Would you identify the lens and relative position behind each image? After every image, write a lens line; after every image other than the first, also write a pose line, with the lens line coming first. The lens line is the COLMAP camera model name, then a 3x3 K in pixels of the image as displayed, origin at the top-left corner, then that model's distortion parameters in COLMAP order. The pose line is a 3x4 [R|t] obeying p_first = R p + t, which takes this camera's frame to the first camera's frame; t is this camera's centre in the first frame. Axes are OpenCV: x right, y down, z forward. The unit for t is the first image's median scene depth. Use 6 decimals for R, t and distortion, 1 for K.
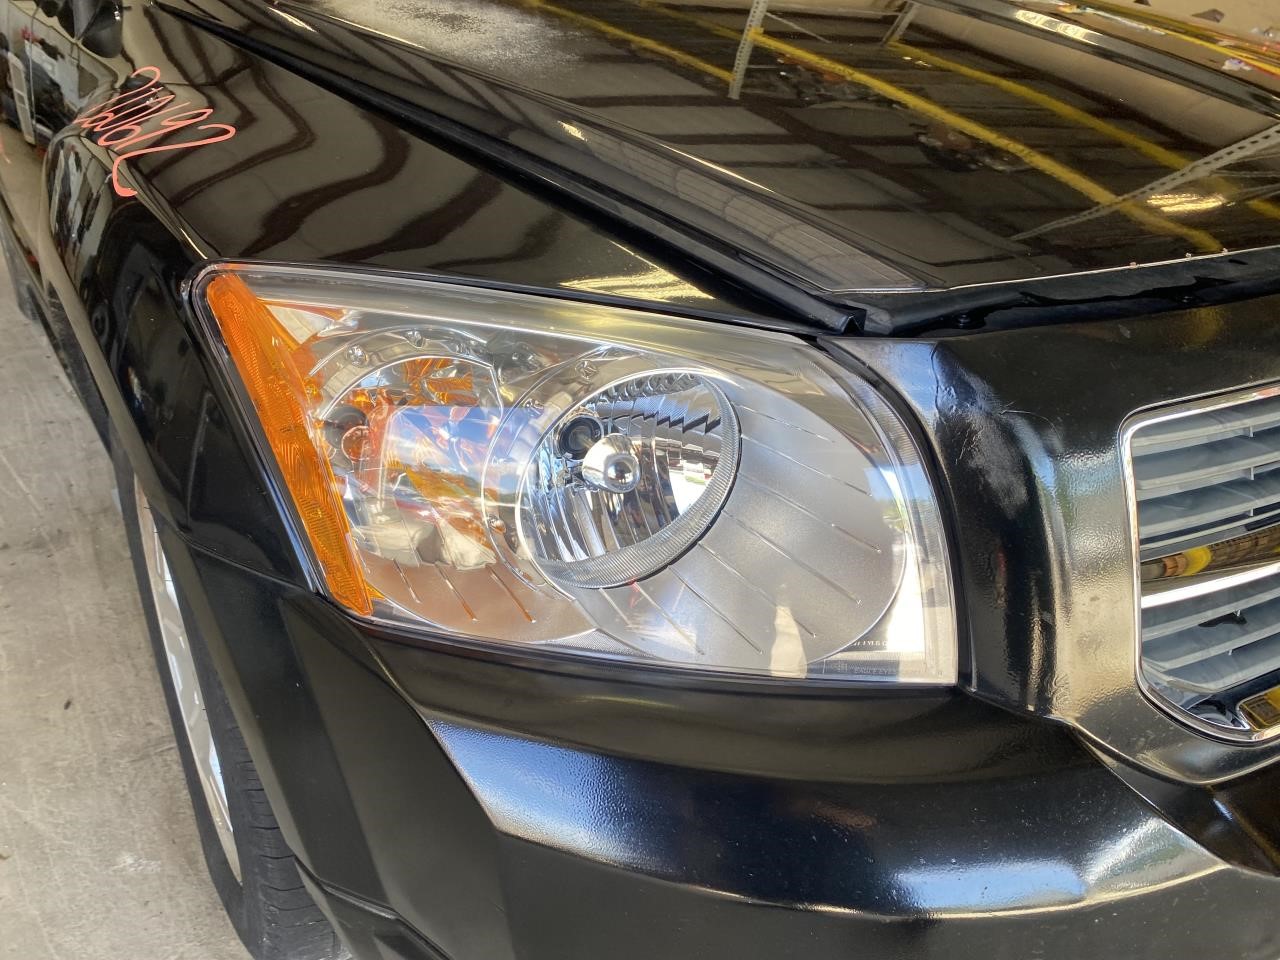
lens RADIAL K [[965.7, 0, 635.3], [0, 965.7, 475.9], [0, 0, 1]] dist [-0.000861, -0.005514]
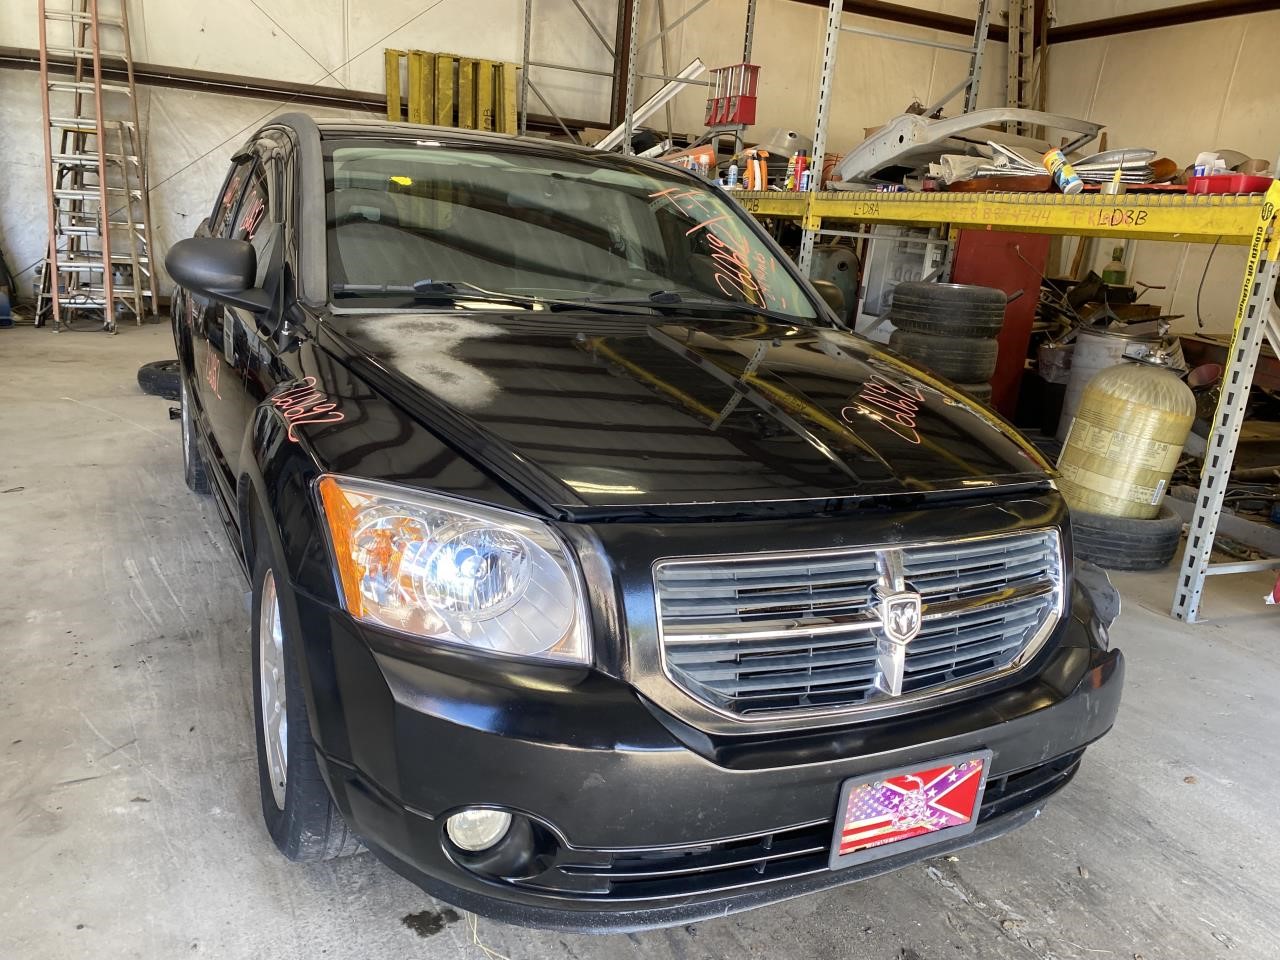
lens RADIAL K [[965.7, 0, 640.7], [0, 965.7, 485.1], [0, 0, 1]] dist [-0.000861, -0.005514]
pose [[0.992652, 0.080267, -0.090545, 0.318543], [-0.097719, 0.973095, -0.208654, 0.132111], [0.071361, 0.215969, 0.973789, -0.721350]]
